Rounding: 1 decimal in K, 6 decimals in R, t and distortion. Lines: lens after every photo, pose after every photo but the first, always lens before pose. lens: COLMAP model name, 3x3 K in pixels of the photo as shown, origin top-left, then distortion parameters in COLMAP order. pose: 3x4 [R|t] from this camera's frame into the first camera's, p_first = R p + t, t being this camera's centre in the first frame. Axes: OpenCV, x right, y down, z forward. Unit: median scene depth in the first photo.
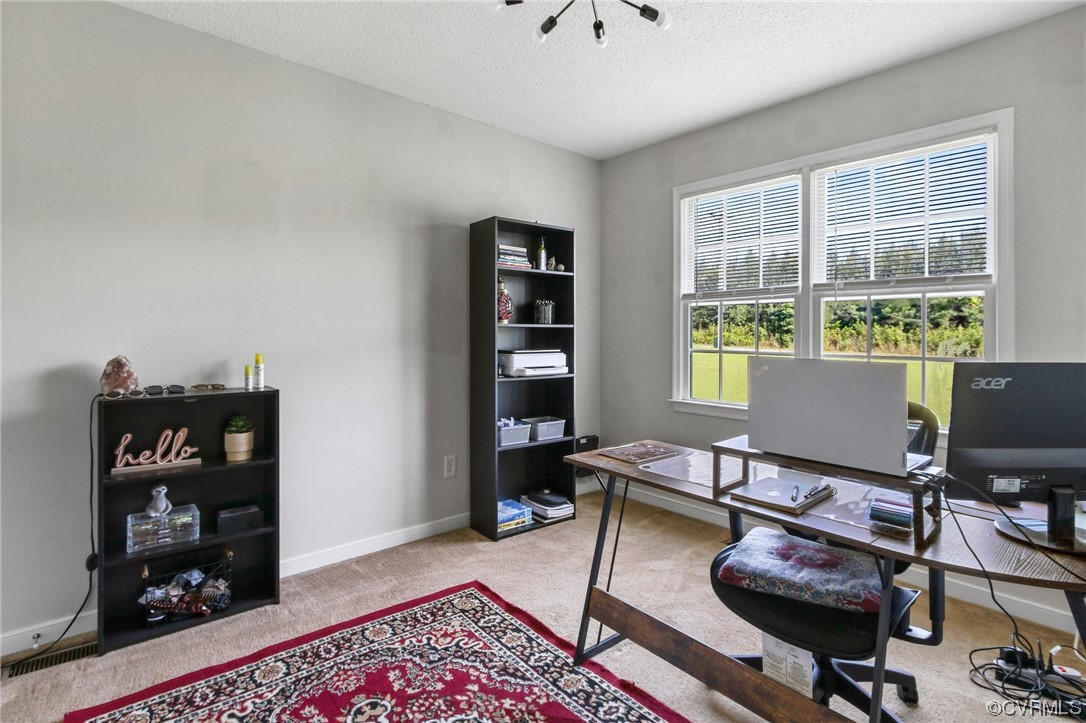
lens RADIAL K [[548.2, 0, 539.3], [0, 548.2, 324.0], [0, 0, 1]] dist [0.002472, 0.000293]
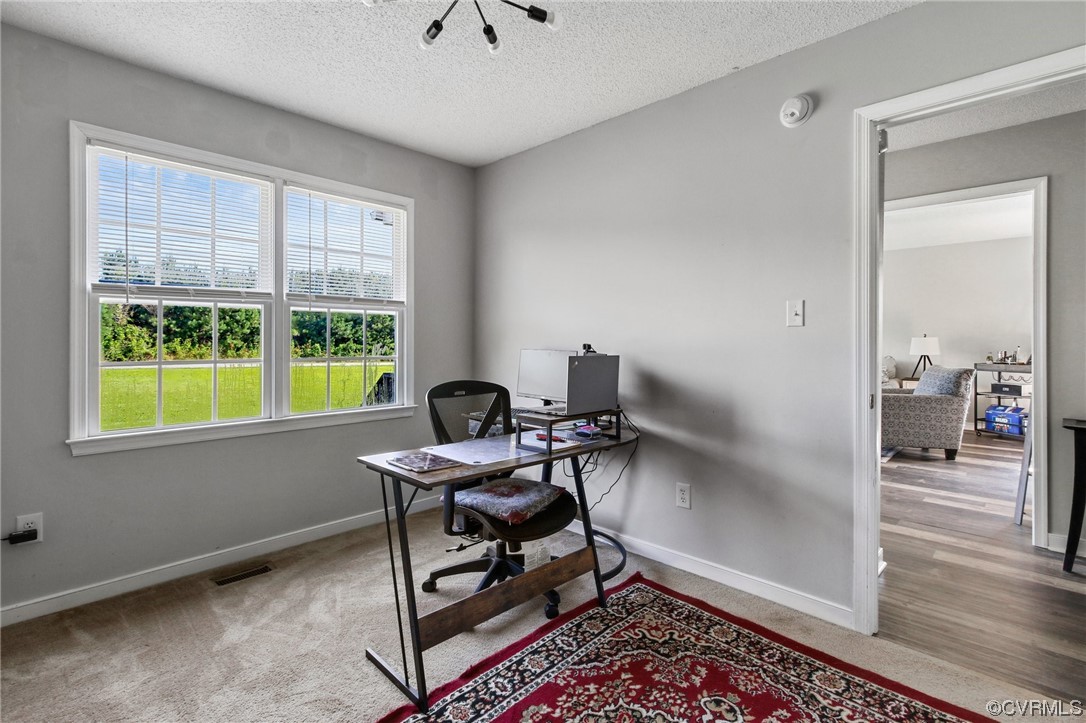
lens RADIAL K [[505.3, 0, 537.5], [0, 505.3, 342.0], [0, 0, 1]] dist [-0.004054, -0.000390]
pose [[-0.099554, -0.012279, 0.994956, -0.805178], [-0.017645, 0.999788, 0.010573, 0.003028], [-0.994876, -0.016504, -0.099749, 0.959631]]
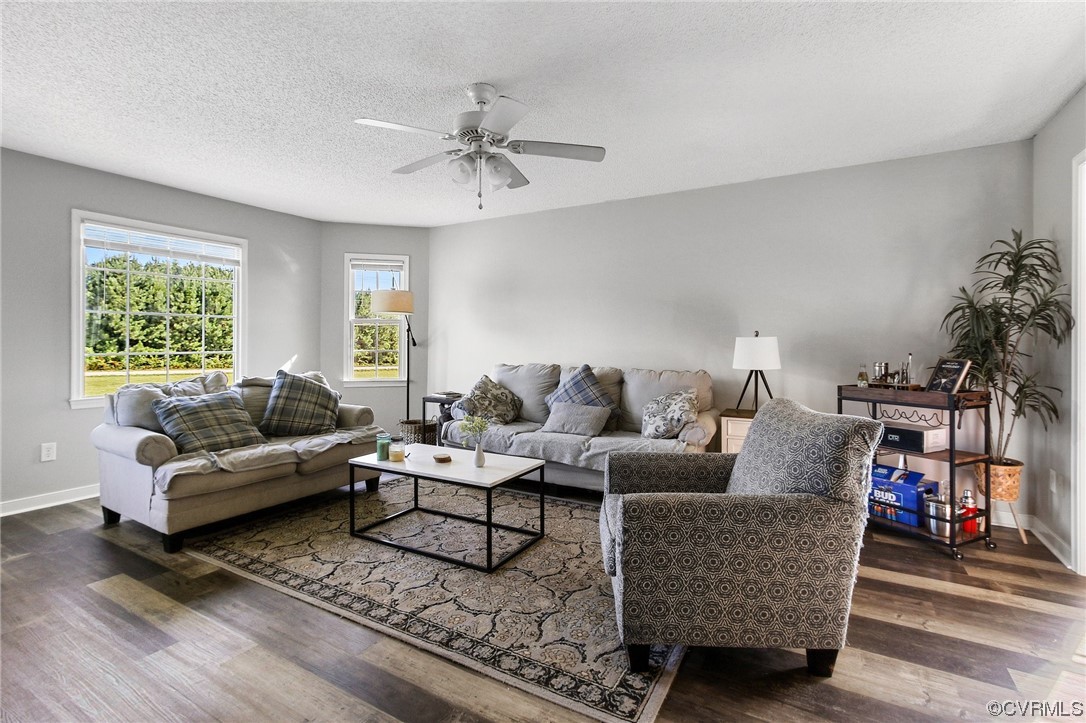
lens RADIAL K [[505.3, 0, 537.5], [0, 505.3, 342.0], [0, 0, 1]] dist [-0.004054, -0.000390]
pose [[-0.340443, -0.005788, 0.940247, -0.711826], [-0.020310, 0.999793, -0.001199, 0.002731], [-0.940046, -0.019504, -0.340490, 0.872025]]
